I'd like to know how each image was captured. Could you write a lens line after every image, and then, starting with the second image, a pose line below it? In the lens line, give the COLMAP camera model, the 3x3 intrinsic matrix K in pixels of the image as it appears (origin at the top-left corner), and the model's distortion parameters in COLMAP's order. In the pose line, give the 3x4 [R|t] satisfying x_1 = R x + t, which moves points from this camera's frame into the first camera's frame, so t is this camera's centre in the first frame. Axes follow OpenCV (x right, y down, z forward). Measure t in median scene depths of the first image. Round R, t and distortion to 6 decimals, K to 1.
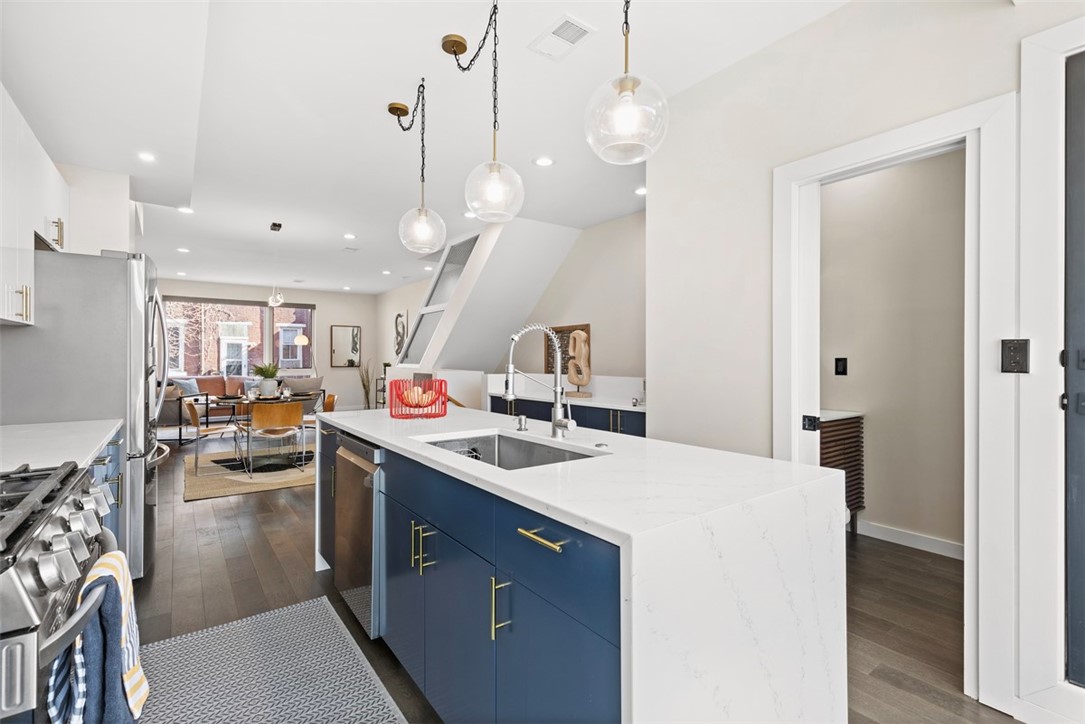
lens RADIAL K [[491.0, 0, 546.0], [0, 491.0, 358.0], [0, 0, 1]] dist [0.009750, -0.001004]
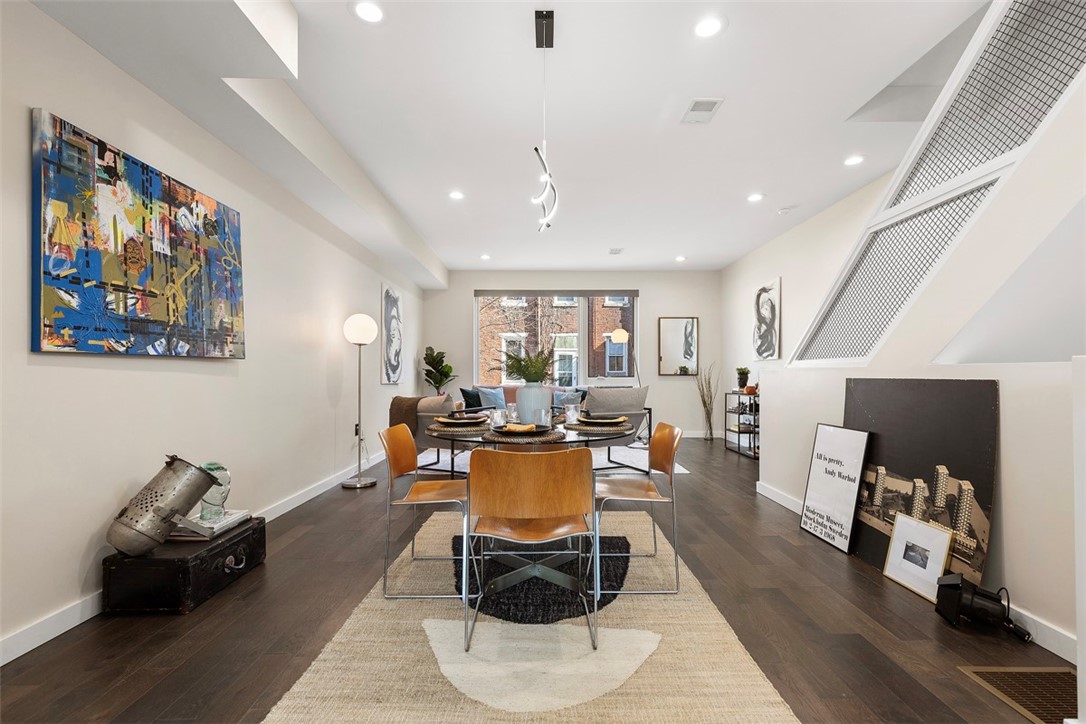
lens RADIAL K [[491.5, 0, 545.2], [0, 491.5, 366.8], [0, 0, 1]] dist [0.009750, -0.001004]
pose [[0.806042, -0.011784, -0.591741, -0.153942], [0.002986, 0.999870, -0.015845, 0.017877], [0.591851, 0.011005, 0.805972, 0.340980]]
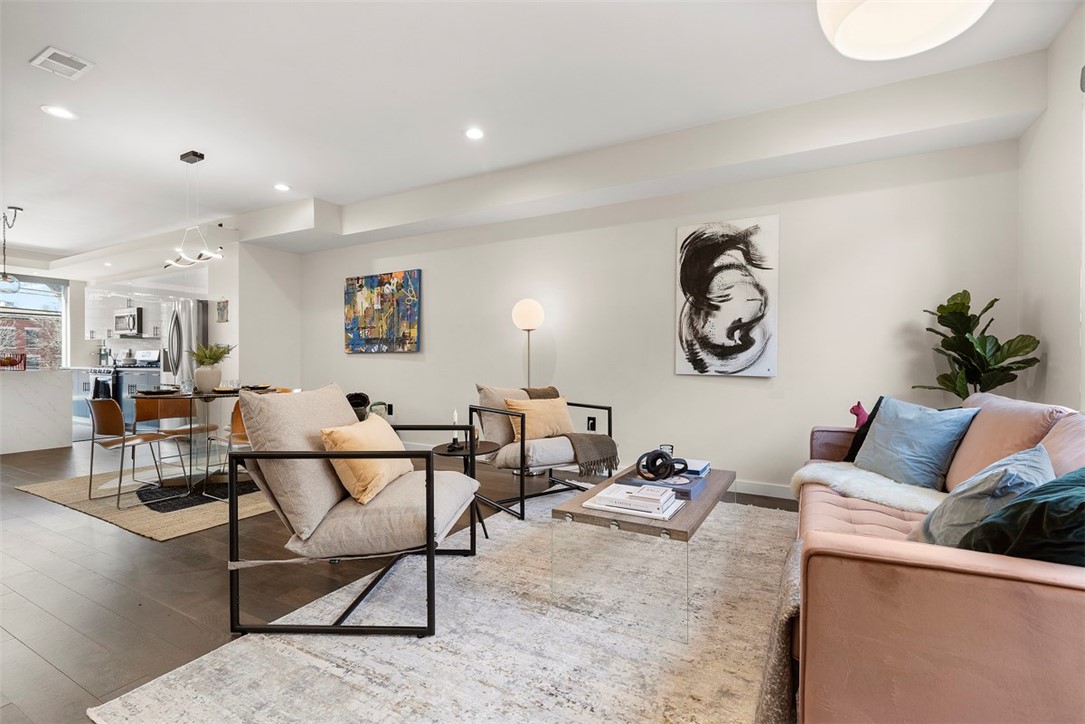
lens RADIAL K [[491.0, 0, 546.4], [0, 491.0, 363.6], [0, 0, 1]] dist [0.009750, -0.001004]
pose [[-0.914414, -0.000260, -0.404781, -0.375013], [-0.002903, 0.999978, 0.005915, 0.017262], [0.404770, 0.006584, -0.914395, 0.964016]]
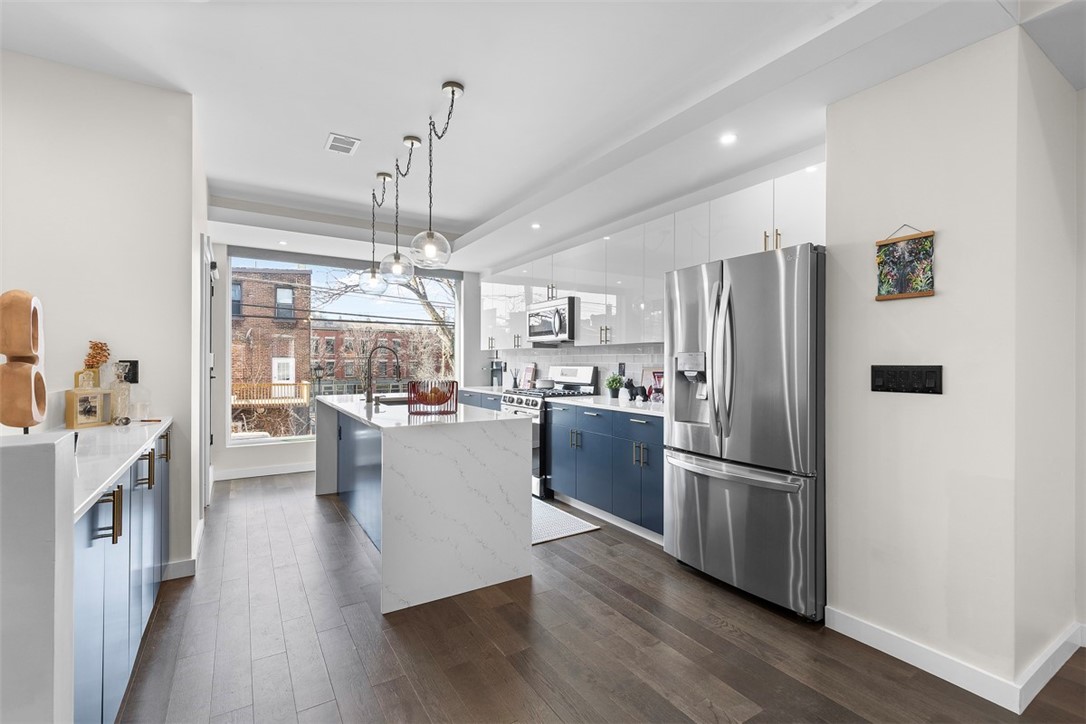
lens RADIAL K [[491.5, 0, 550.3], [0, 491.5, 362.9], [0, 0, 1]] dist [0.009750, -0.001004]
pose [[-0.997038, -0.005980, 0.076679, -0.147179], [-0.006018, 0.999982, -0.000267, 0.000423], [-0.076676, -0.000727, -0.997056, 0.512845]]
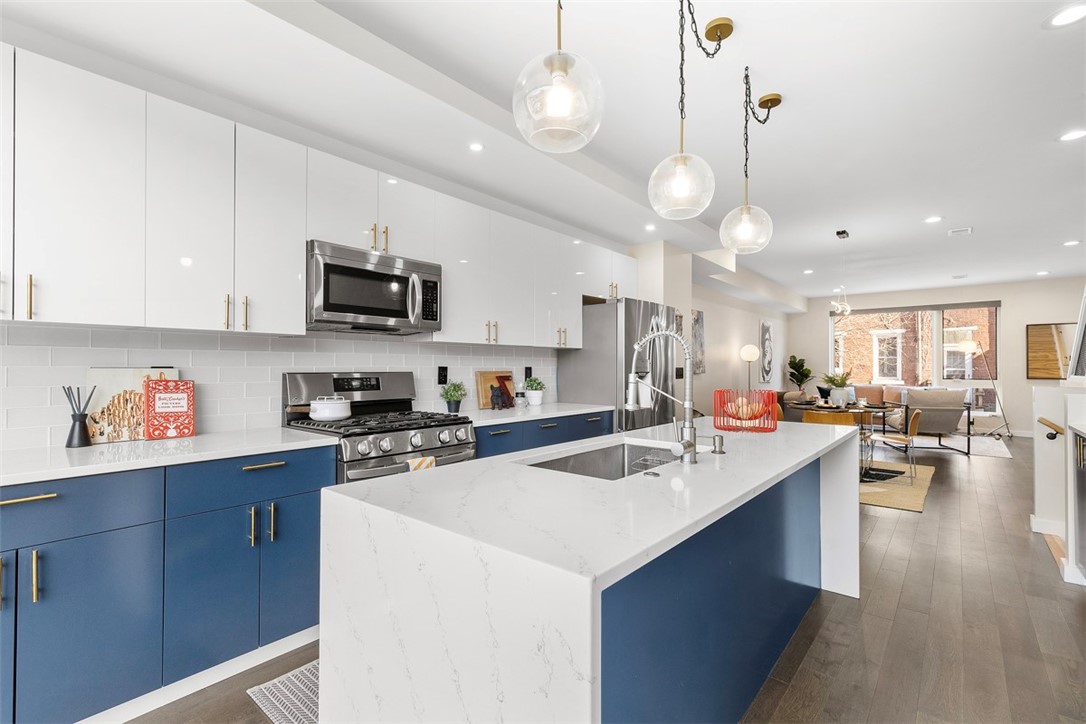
lens RADIAL K [[491.5, 0, 554.0], [0, 491.5, 363.5], [0, 0, 1]] dist [0.009750, -0.001004]
pose [[0.243815, -0.006115, -0.969802, 0.139079], [-0.000849, 0.999978, -0.006518, -0.000164], [0.969821, 0.002412, 0.243805, 0.103544]]
